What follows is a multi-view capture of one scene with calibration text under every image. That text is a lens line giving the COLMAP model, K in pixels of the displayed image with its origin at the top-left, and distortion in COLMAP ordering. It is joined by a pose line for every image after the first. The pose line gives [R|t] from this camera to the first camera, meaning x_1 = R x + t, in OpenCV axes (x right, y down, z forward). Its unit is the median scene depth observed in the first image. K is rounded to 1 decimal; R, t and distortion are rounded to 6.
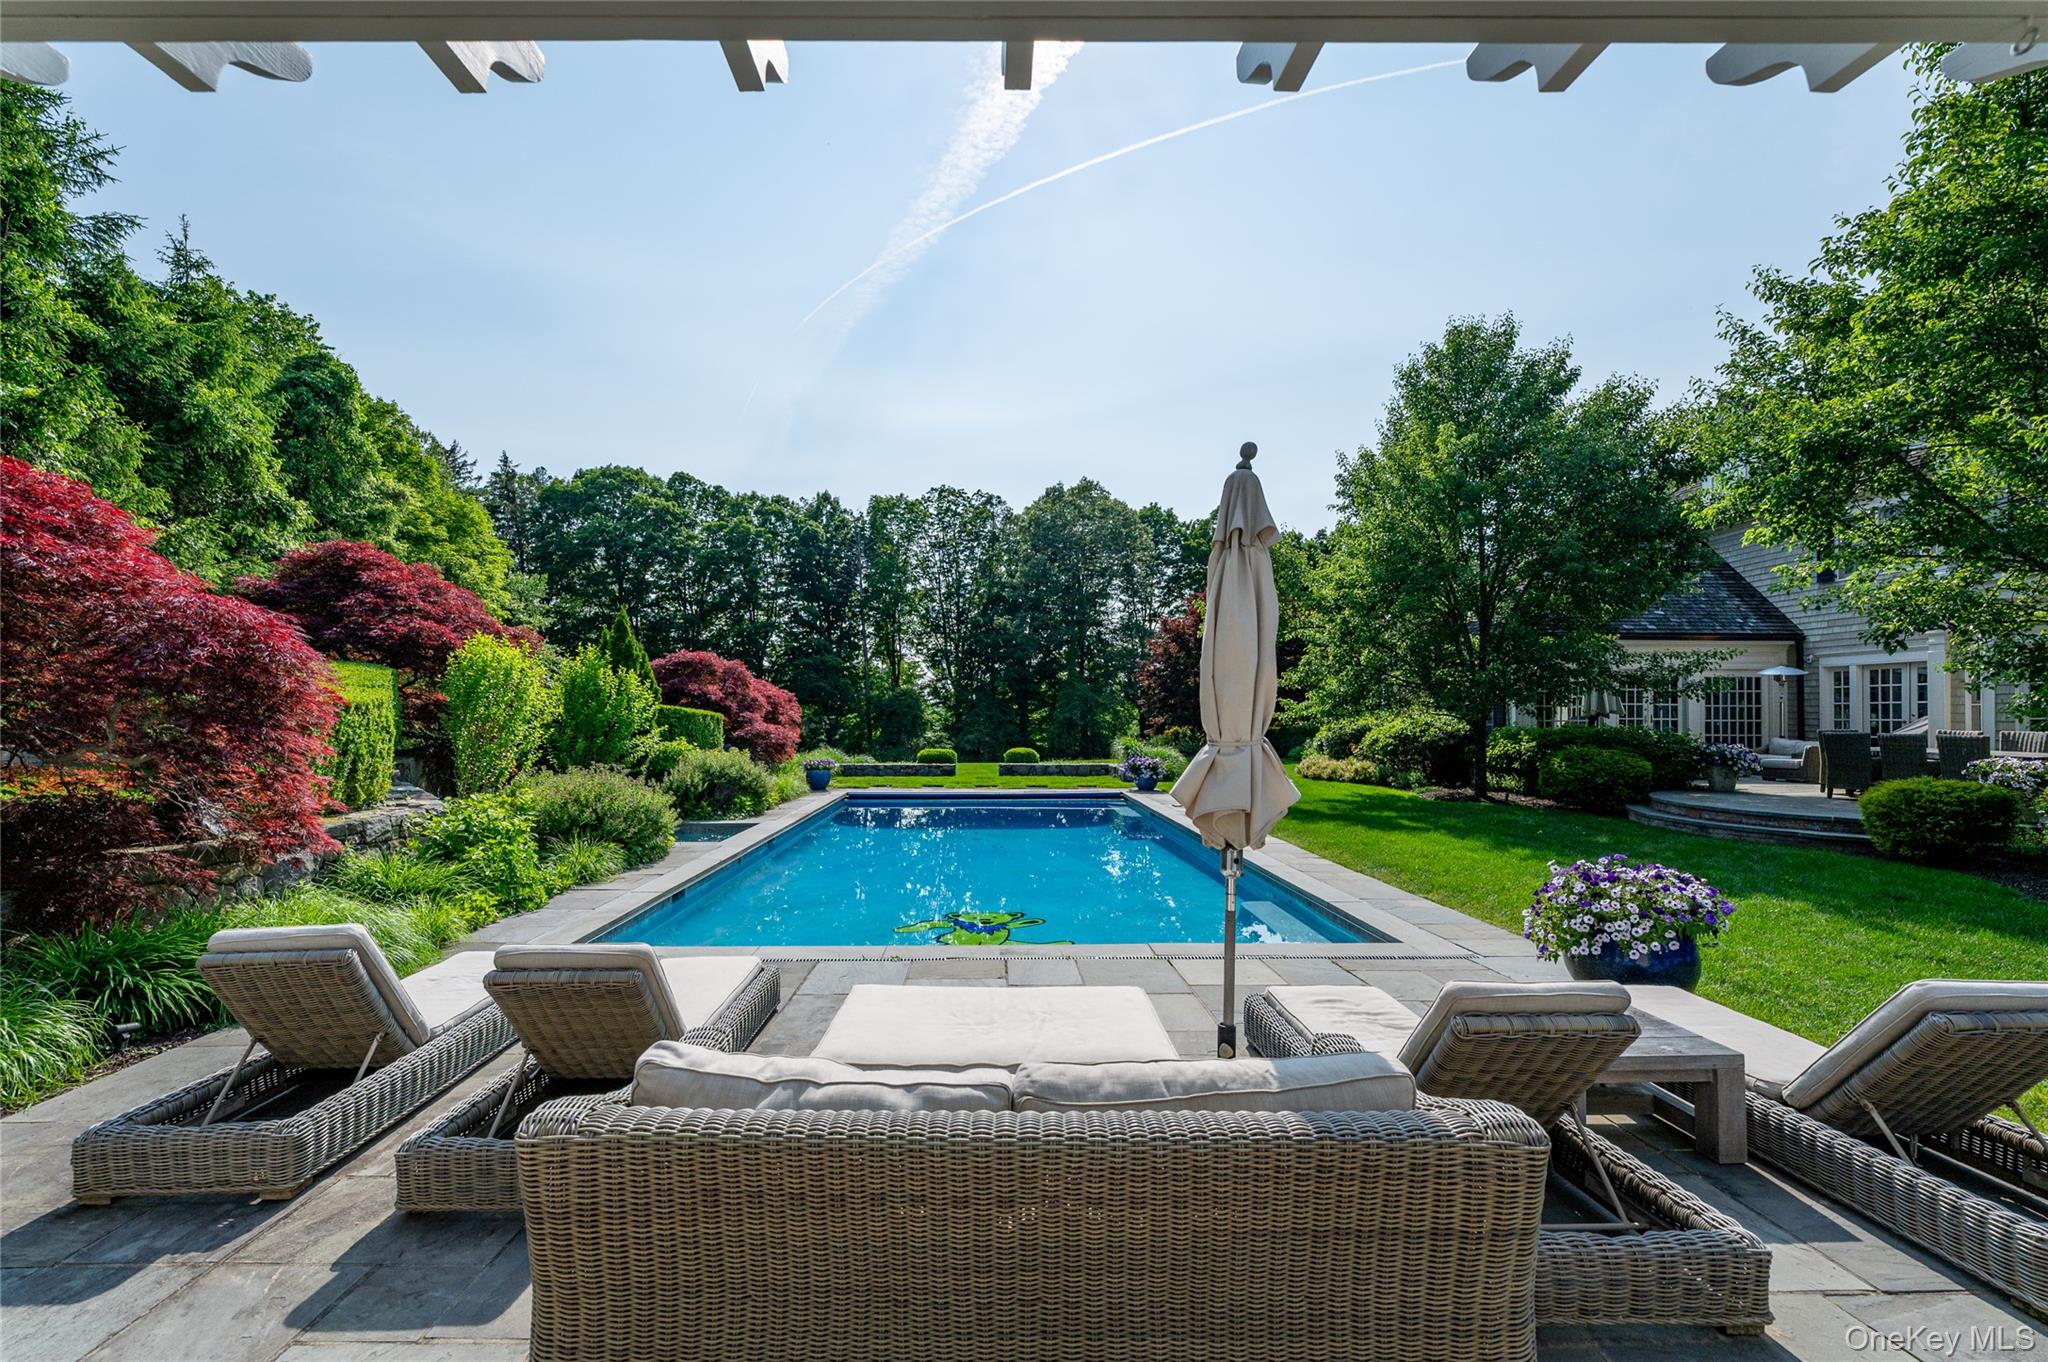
lens RADIAL K [[853.7, 0, 973.9], [0, 853.7, 718.6], [0, 0, 1]] dist [0.001394, 0.000406]
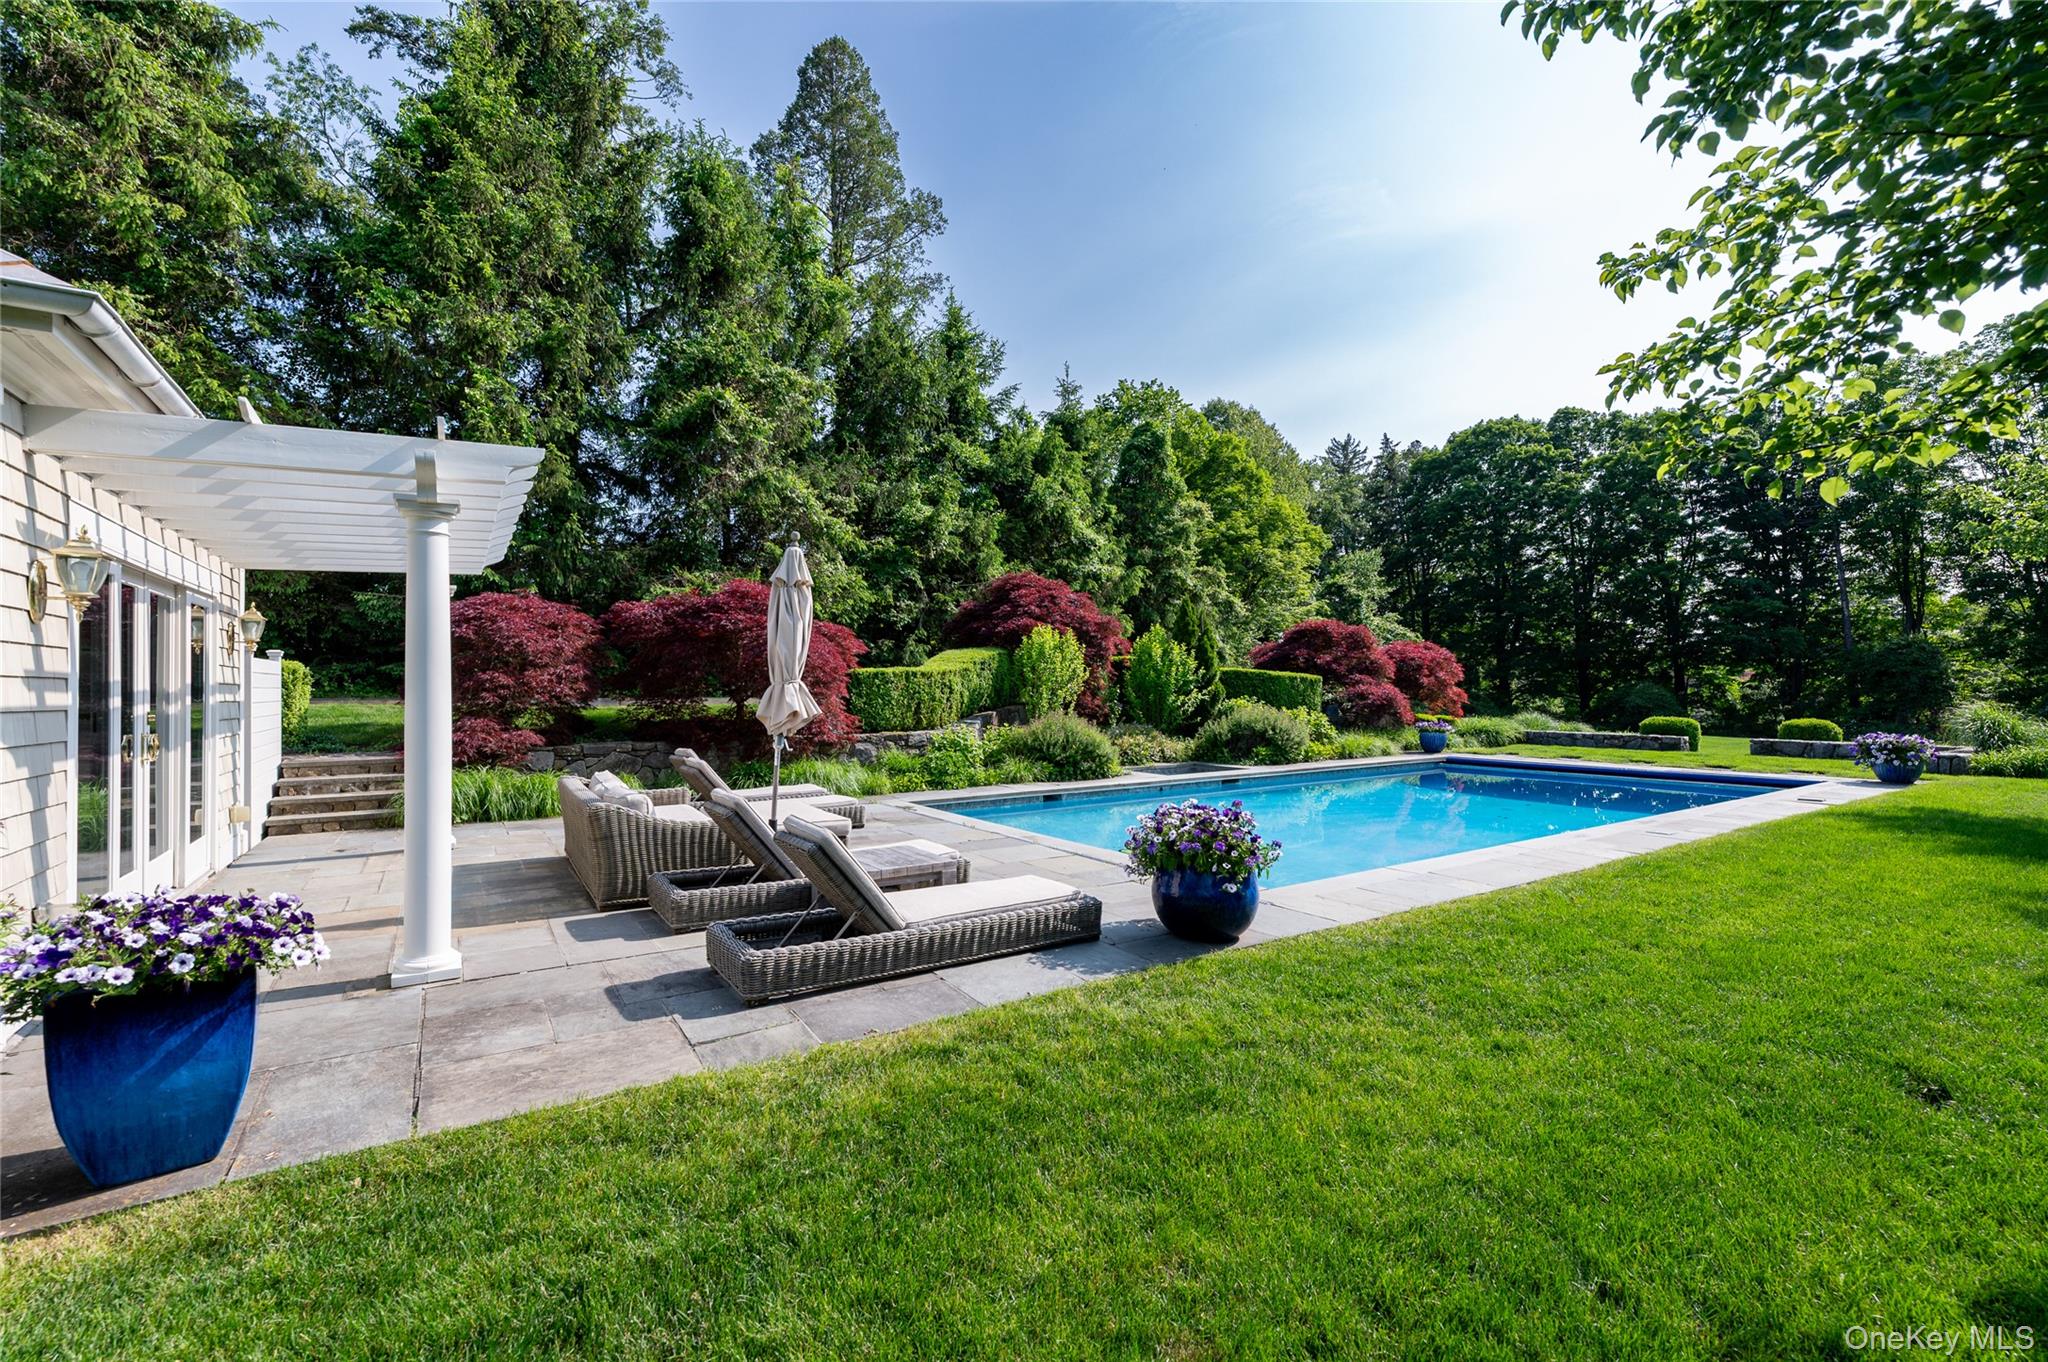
lens RADIAL K [[897.3, 0, 1025.3], [0, 897.3, 690.6], [0, 0, 1]] dist [-0.001471, -0.000059]
pose [[0.539809, -0.001104, -0.841787, 0.150958], [0.004718, 0.999987, 0.001714, 0.002786], [0.841775, -0.004897, 0.539807, 0.018654]]
